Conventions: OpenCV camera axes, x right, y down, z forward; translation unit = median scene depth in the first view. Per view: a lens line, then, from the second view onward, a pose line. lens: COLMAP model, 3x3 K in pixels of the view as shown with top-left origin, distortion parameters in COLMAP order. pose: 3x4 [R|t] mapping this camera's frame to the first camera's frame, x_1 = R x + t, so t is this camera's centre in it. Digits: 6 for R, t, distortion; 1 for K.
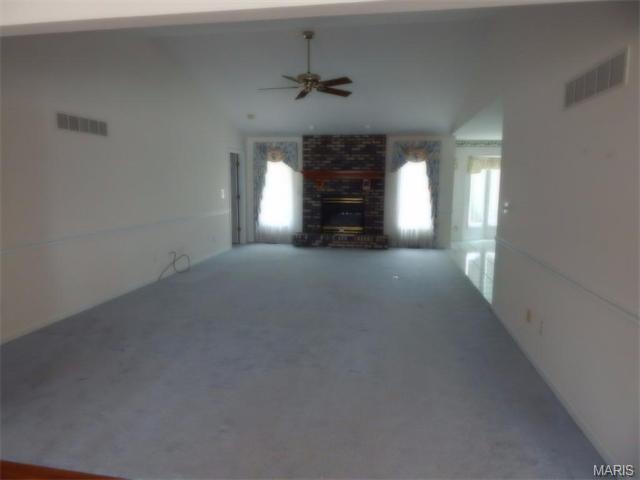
lens RADIAL K [[426.4, 0, 323.0], [0, 426.4, 238.7], [0, 0, 1]] dist [0.006242, -0.010371]
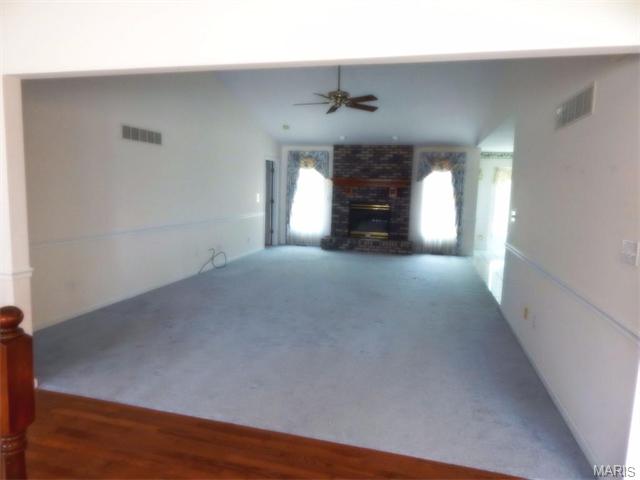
lens RADIAL K [[426.4, 0, 319.9], [0, 426.4, 238.0], [0, 0, 1]] dist [0.006242, -0.010371]
pose [[0.996213, 0.031596, -0.081004, 0.012640], [-0.032994, 0.999328, -0.015980, 0.008744], [0.080445, 0.018592, 0.996586, -0.064375]]
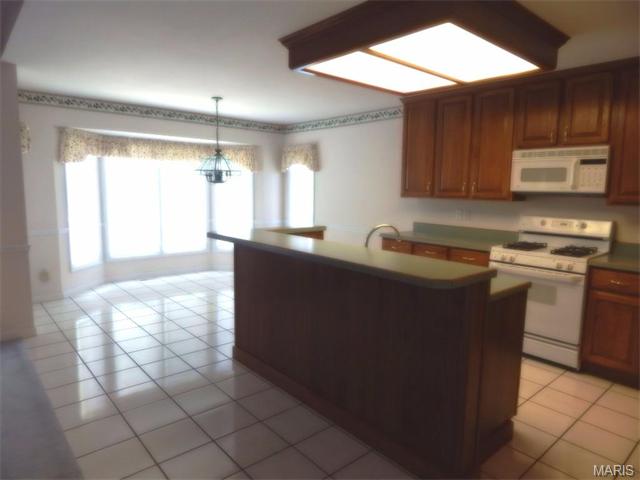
lens RADIAL K [[426.4, 0, 322.4], [0, 426.4, 239.4], [0, 0, 1]] dist [0.006242, -0.010371]
pose [[0.630318, -0.092546, 0.770801, 0.170978], [0.084312, 0.995157, 0.050537, -0.074653], [-0.771745, 0.033133, 0.635068, 0.542512]]
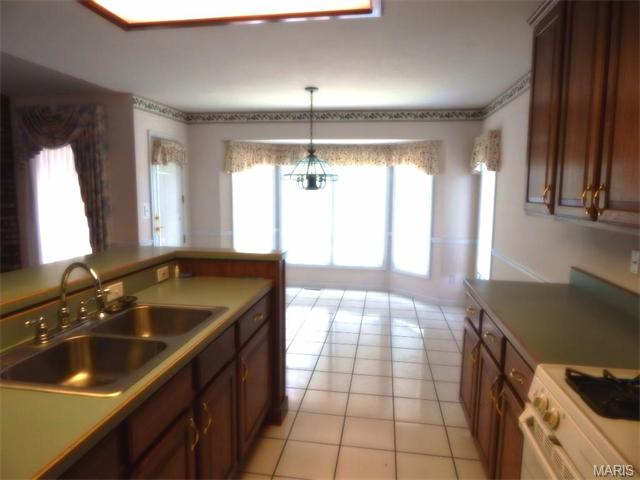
lens RADIAL K [[426.4, 0, 315.2], [0, 426.4, 240.5], [0, 0, 1]] dist [0.006242, -0.010371]
pose [[0.999990, 0.001936, 0.003932, 0.541042], [-0.001937, 0.999998, 0.000117, -0.075912], [-0.003932, -0.000124, 0.999992, 0.528955]]
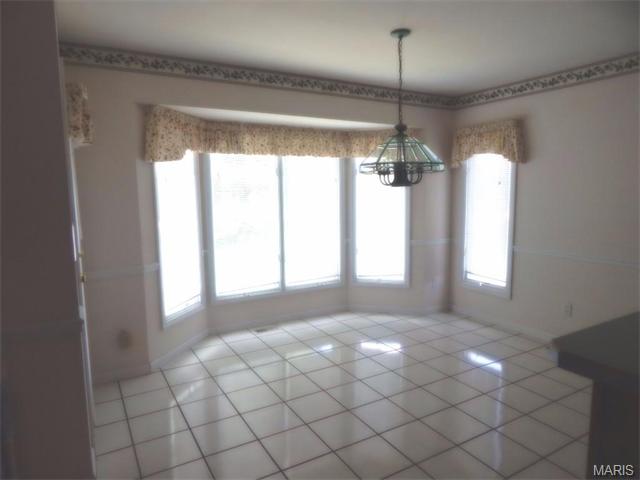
lens RADIAL K [[426.4, 0, 320.6], [0, 426.4, 239.3], [0, 0, 1]] dist [0.006242, -0.010371]
pose [[0.764663, -0.093475, 0.637615, 0.278207], [0.098283, 0.994765, 0.027968, -0.108042], [-0.636892, 0.041281, 0.769847, 0.807400]]
